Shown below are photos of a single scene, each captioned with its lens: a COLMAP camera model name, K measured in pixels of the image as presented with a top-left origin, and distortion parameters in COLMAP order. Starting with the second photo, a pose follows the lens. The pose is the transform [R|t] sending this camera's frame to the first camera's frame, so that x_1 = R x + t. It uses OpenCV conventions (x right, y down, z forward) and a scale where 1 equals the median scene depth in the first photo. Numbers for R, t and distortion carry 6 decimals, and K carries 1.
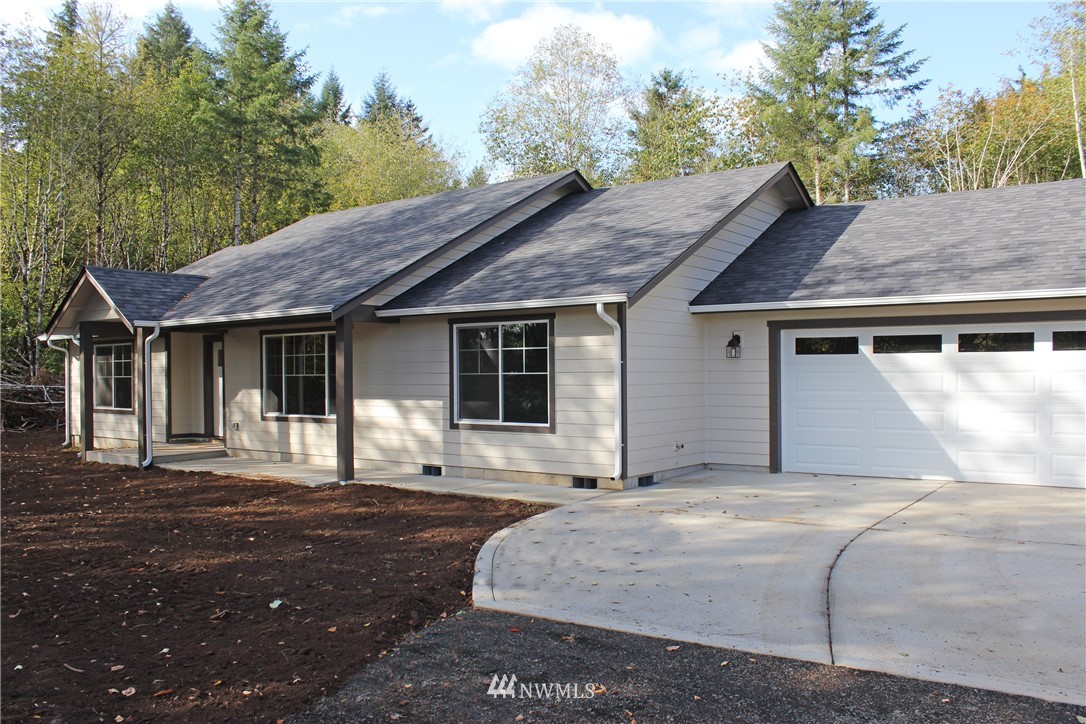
lens RADIAL K [[914.7, 0, 542.9], [0, 914.7, 383.7], [0, 0, 1]] dist [-0.171180, 0.150866]
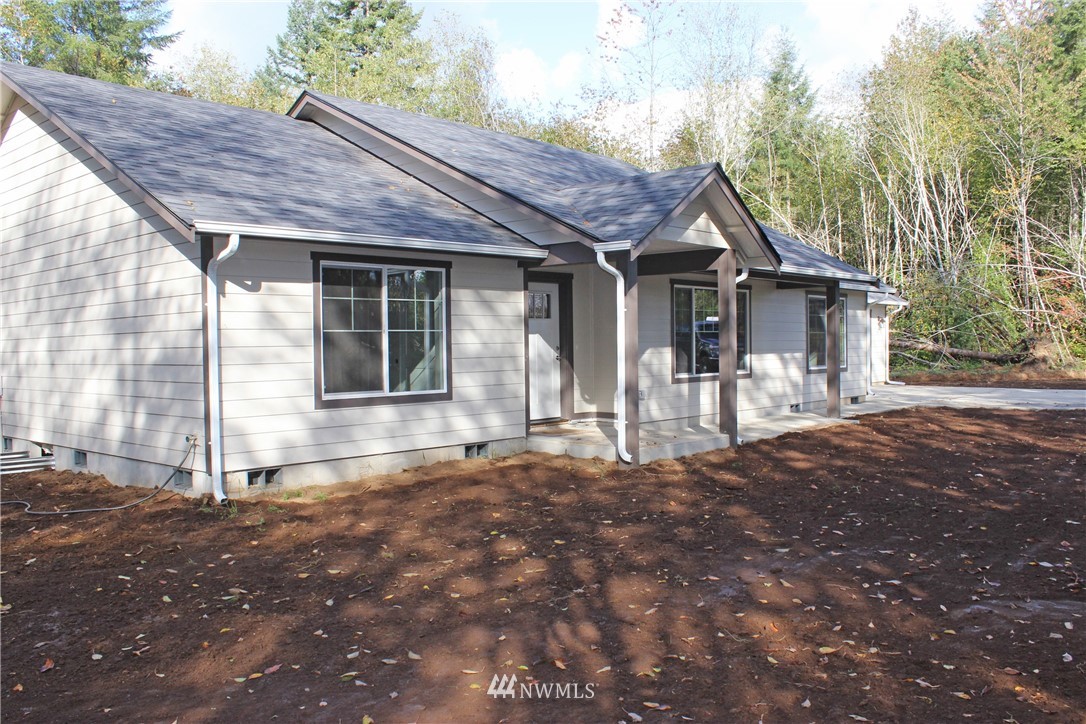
lens RADIAL K [[914.7, 0, 542.9], [0, 914.7, 383.7], [0, 0, 1]] dist [-0.171180, 0.150866]
pose [[0.103860, -0.039610, 0.993803, -1.206611], [0.021202, 0.999068, 0.037605, 0.005457], [-0.994366, 0.017165, 0.104603, 1.043439]]
